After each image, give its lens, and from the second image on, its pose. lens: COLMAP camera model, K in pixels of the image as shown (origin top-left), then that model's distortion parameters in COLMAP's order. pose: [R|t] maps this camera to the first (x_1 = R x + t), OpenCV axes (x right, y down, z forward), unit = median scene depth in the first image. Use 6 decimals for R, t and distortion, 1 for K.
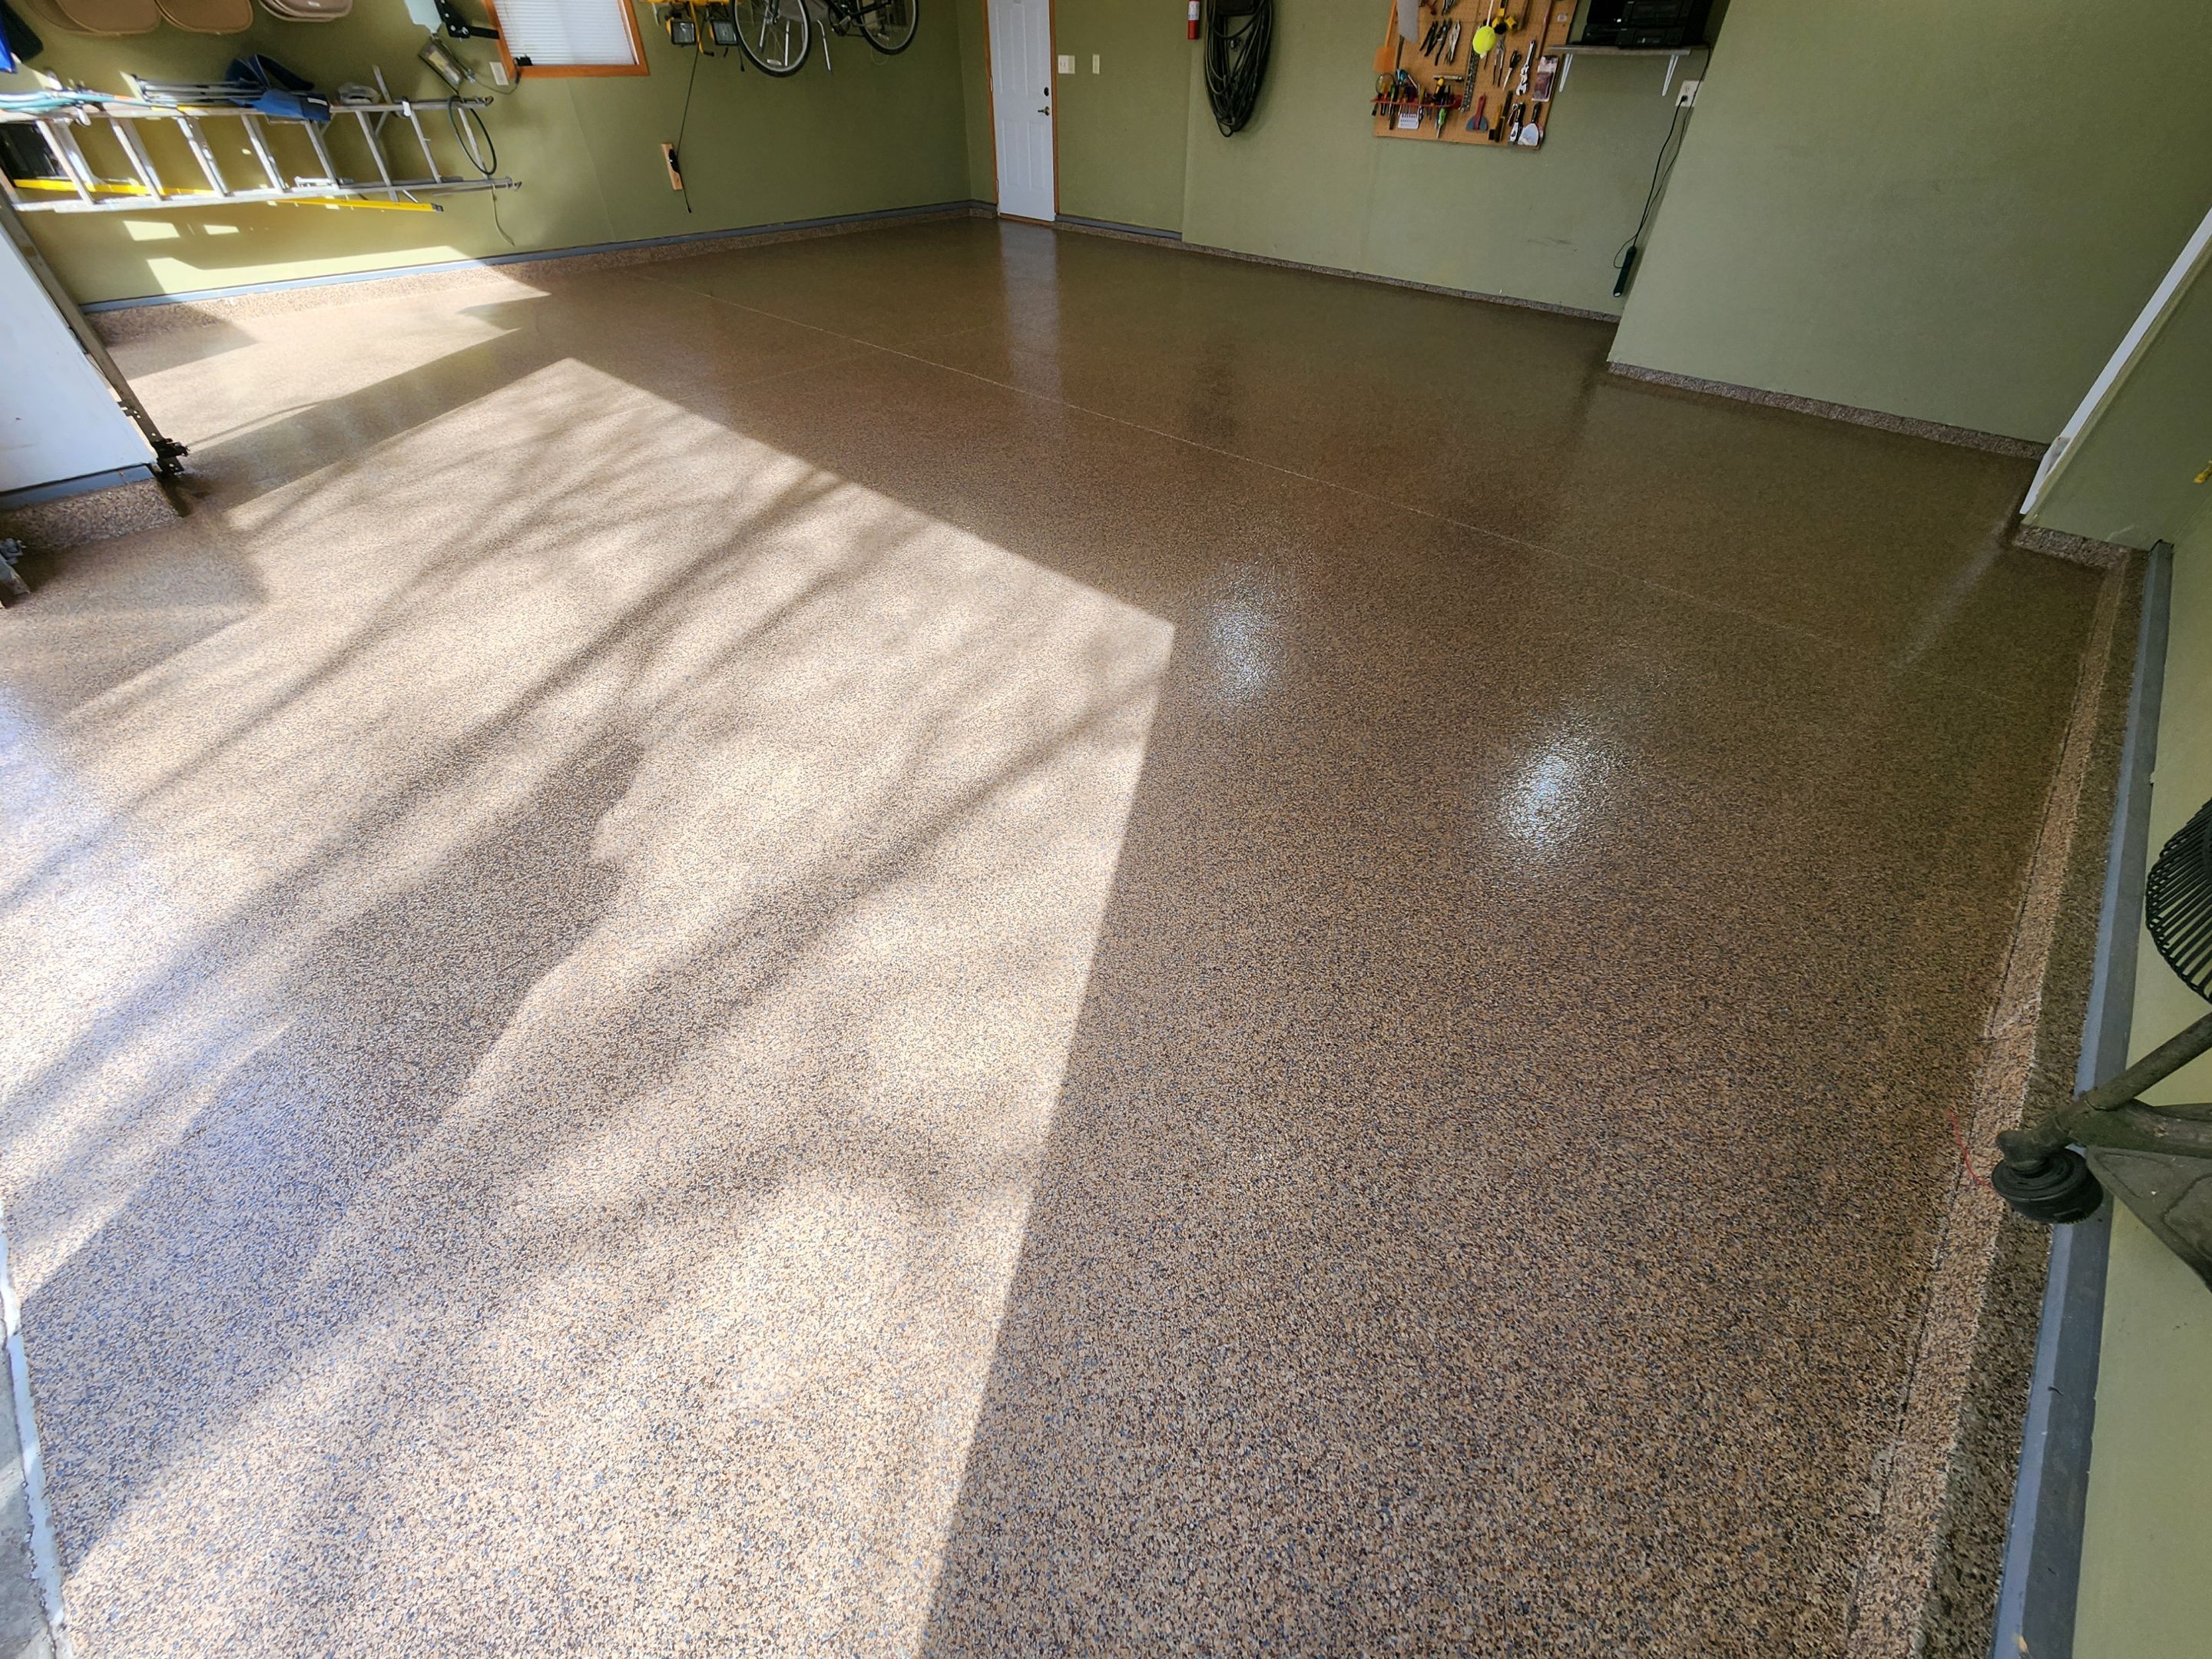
lens RADIAL K [[908.7, 0, 1111.9], [0, 908.7, 833.9], [0, 0, 1]] dist [0.000386, -0.001202]
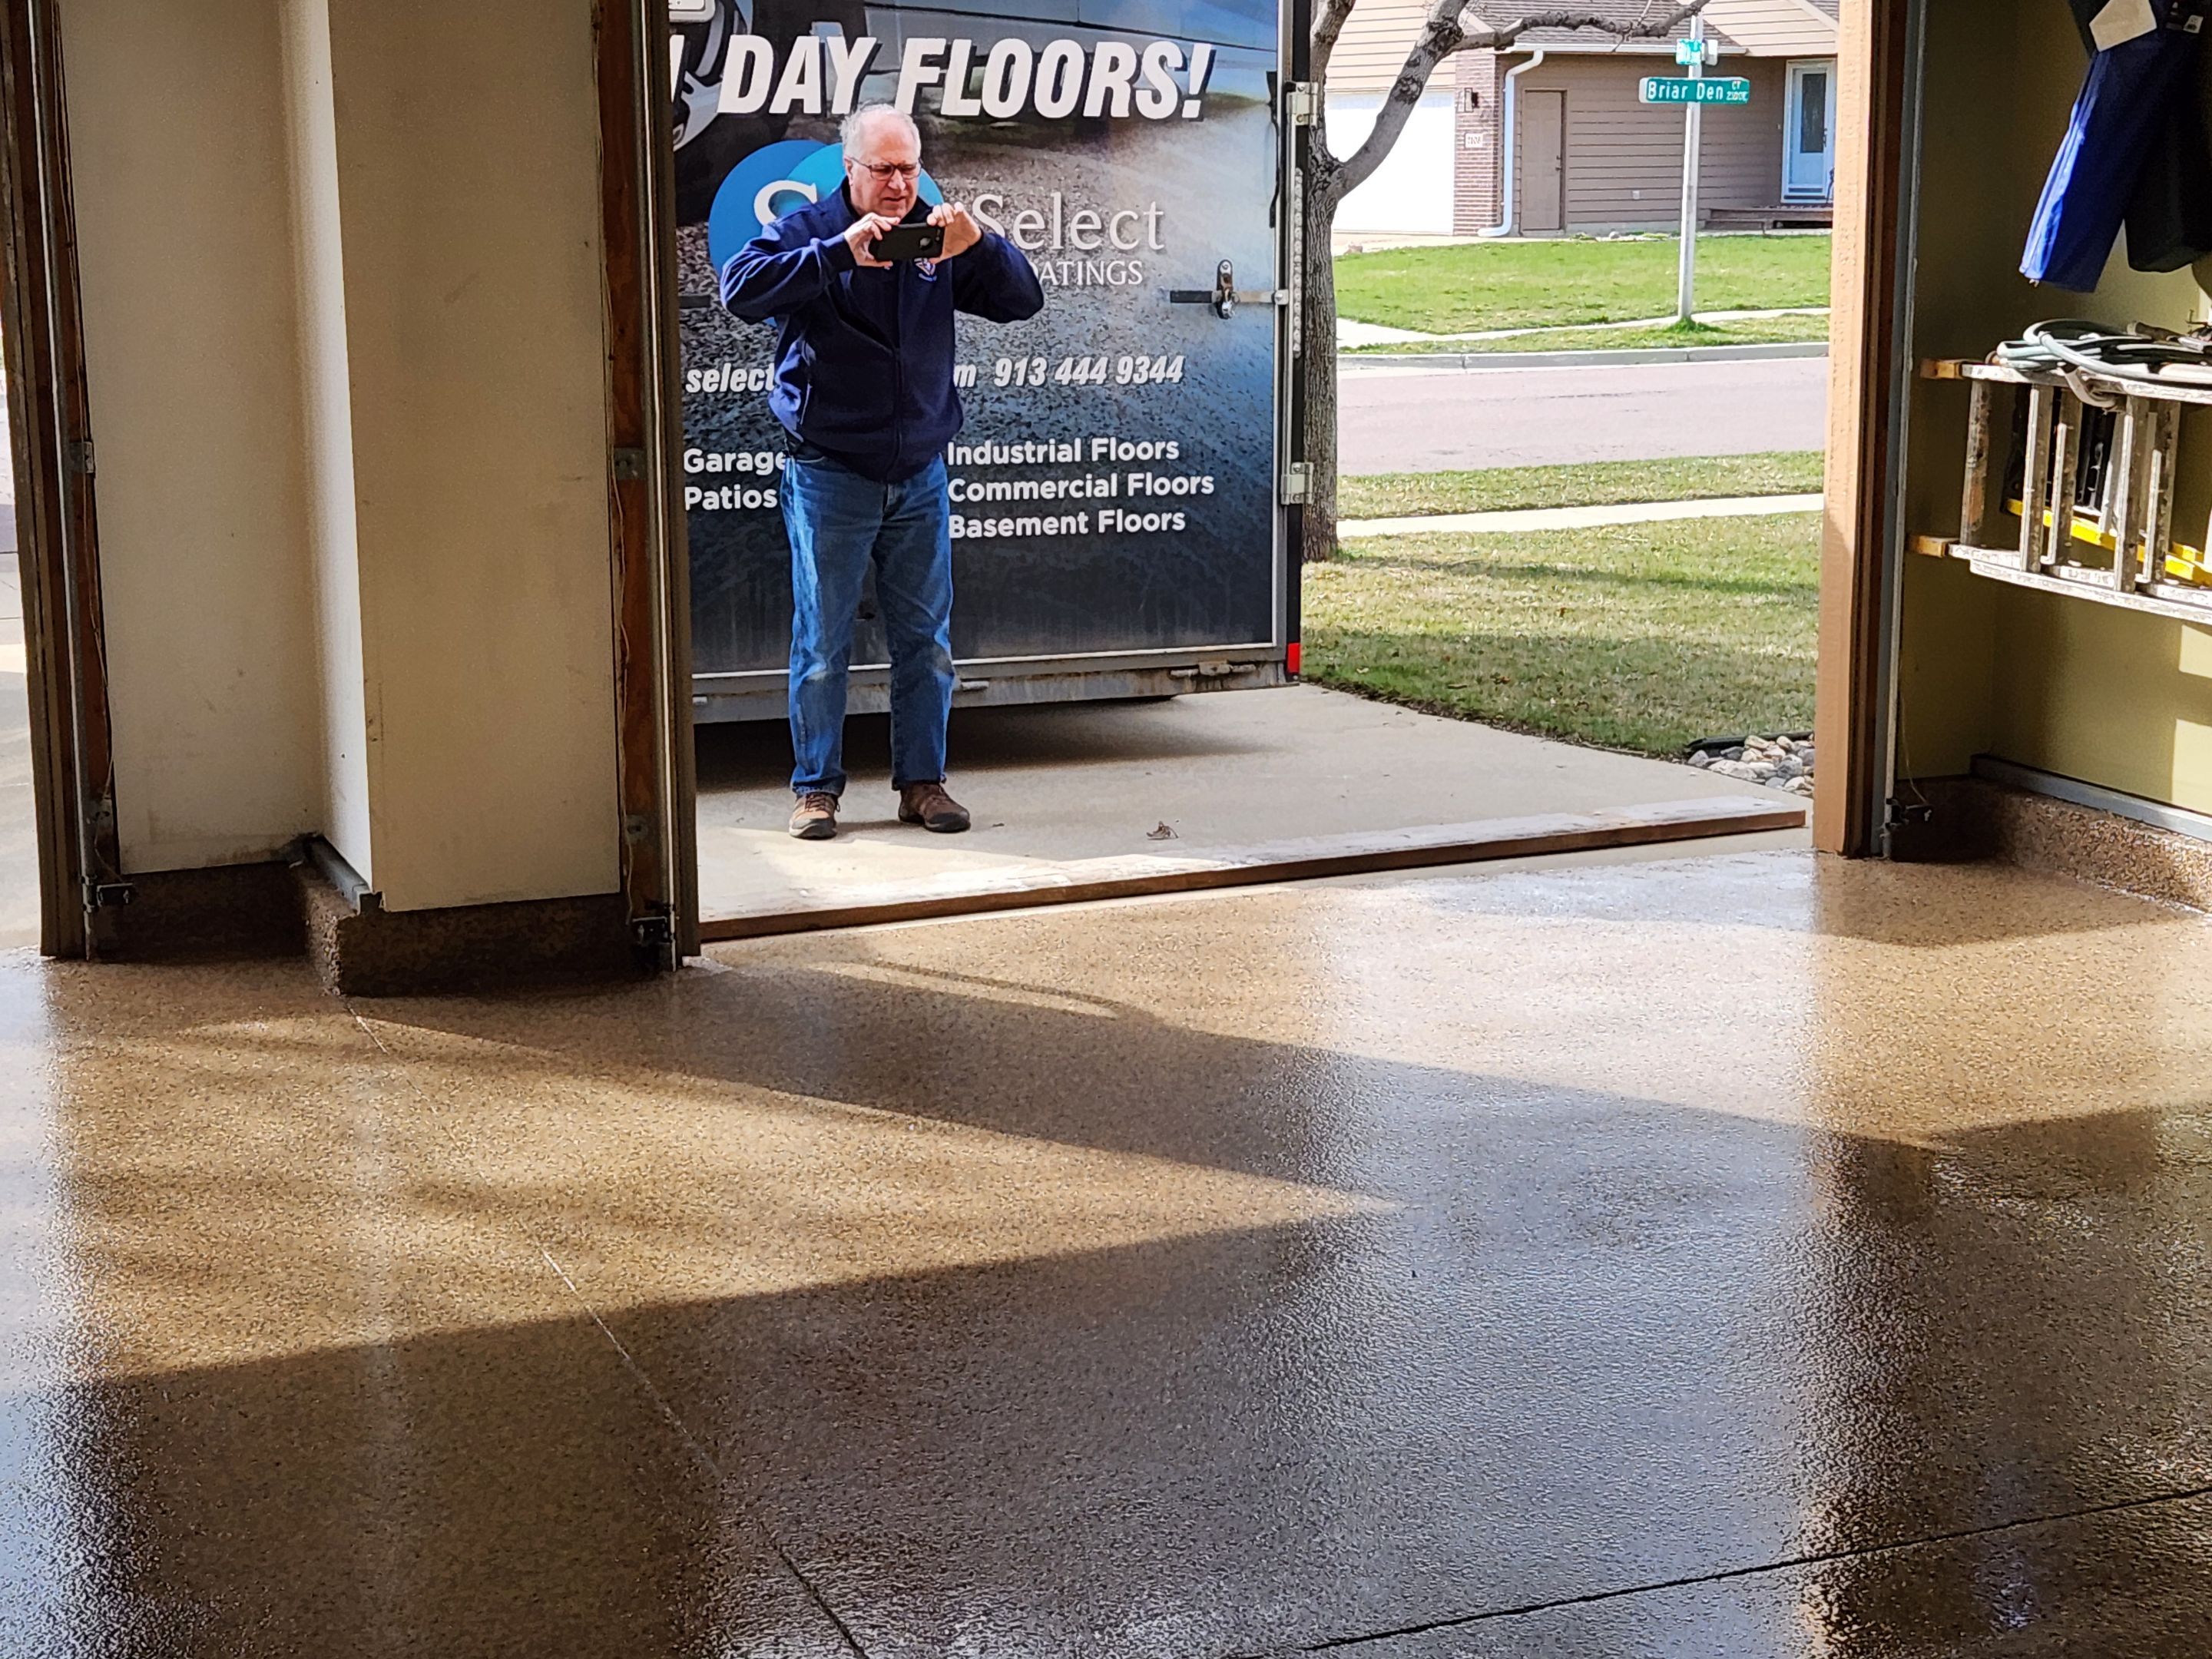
lens RADIAL K [[3182.7, 0, 1106.0], [0, 3182.7, 829.5], [0, 0, 1]] dist [-0.020221, -0.086611]
pose [[-0.438574, 0.170881, -0.882300, 0.166497], [-0.592336, 0.683365, 0.426791, -0.827359], [0.675864, 0.709797, -0.198487, 0.938674]]
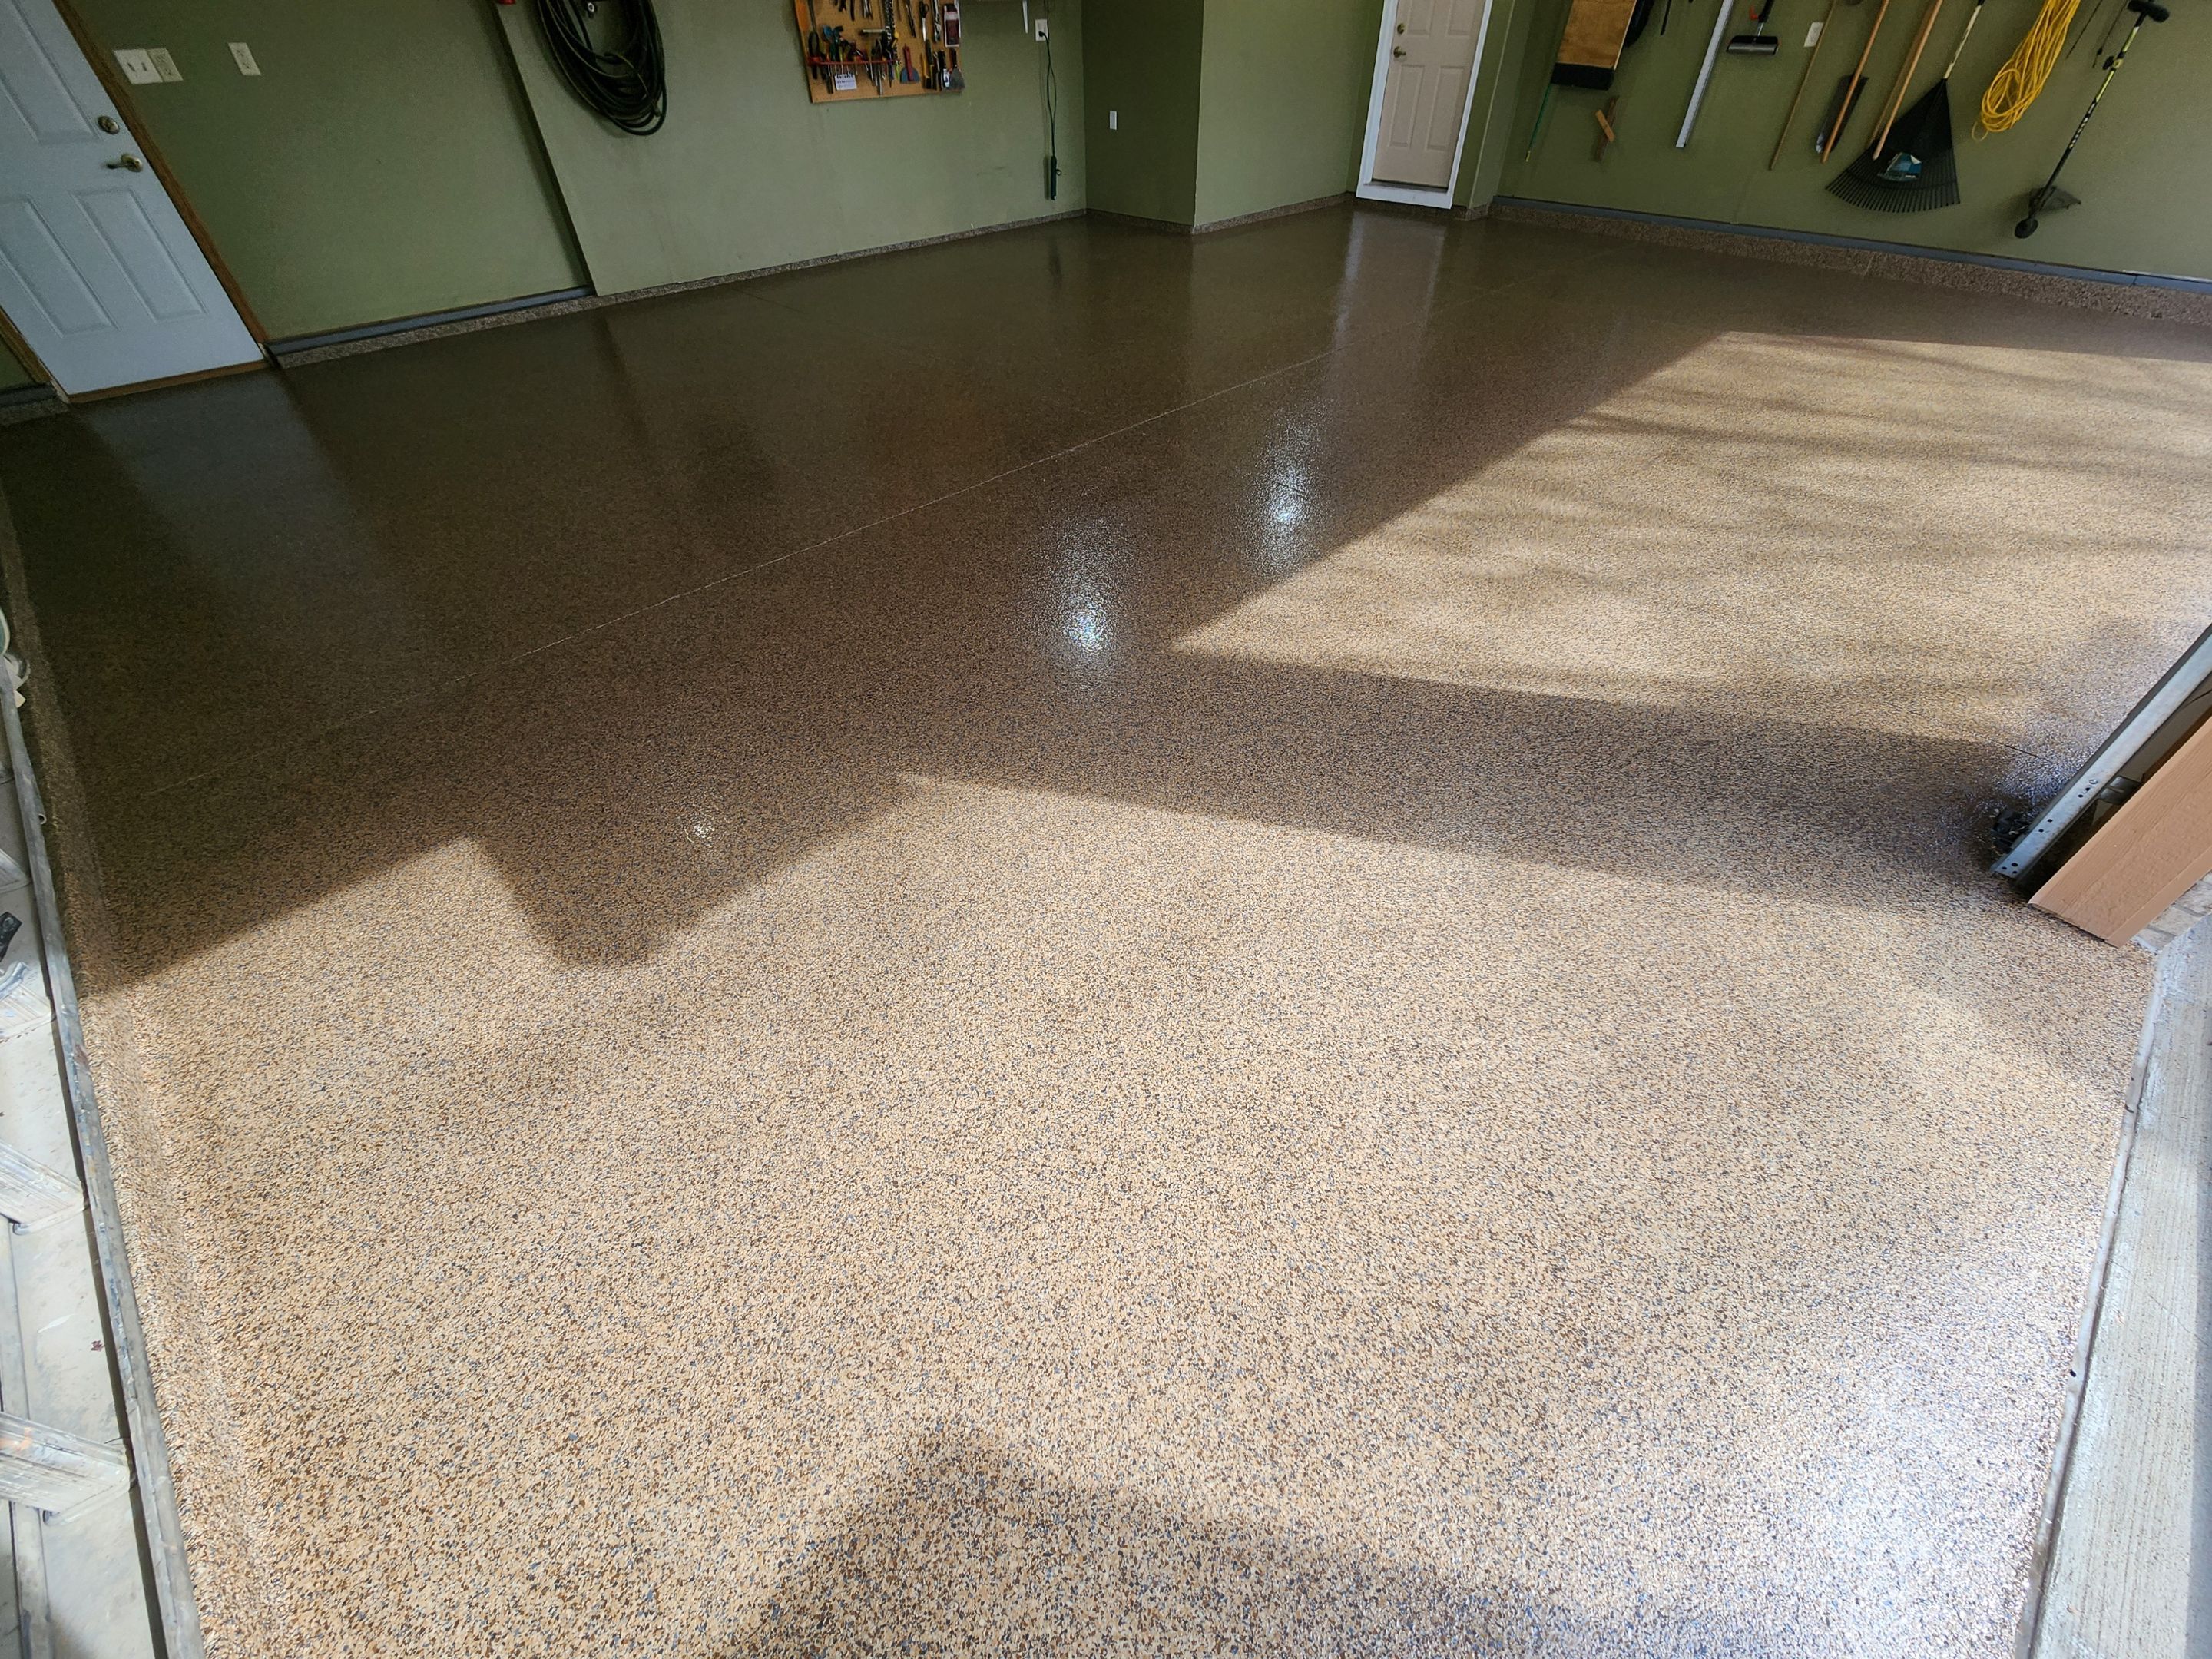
lens RADIAL K [[911.1, 0, 1112.1], [0, 911.1, 831.0], [0, 0, 1]] dist [0.010722, -0.004060]
pose [[0.038099, -0.685080, 0.727471, -0.935798], [0.669899, 0.557695, 0.490114, -0.665300], [-0.741474, 0.468659, 0.480183, 0.739653]]
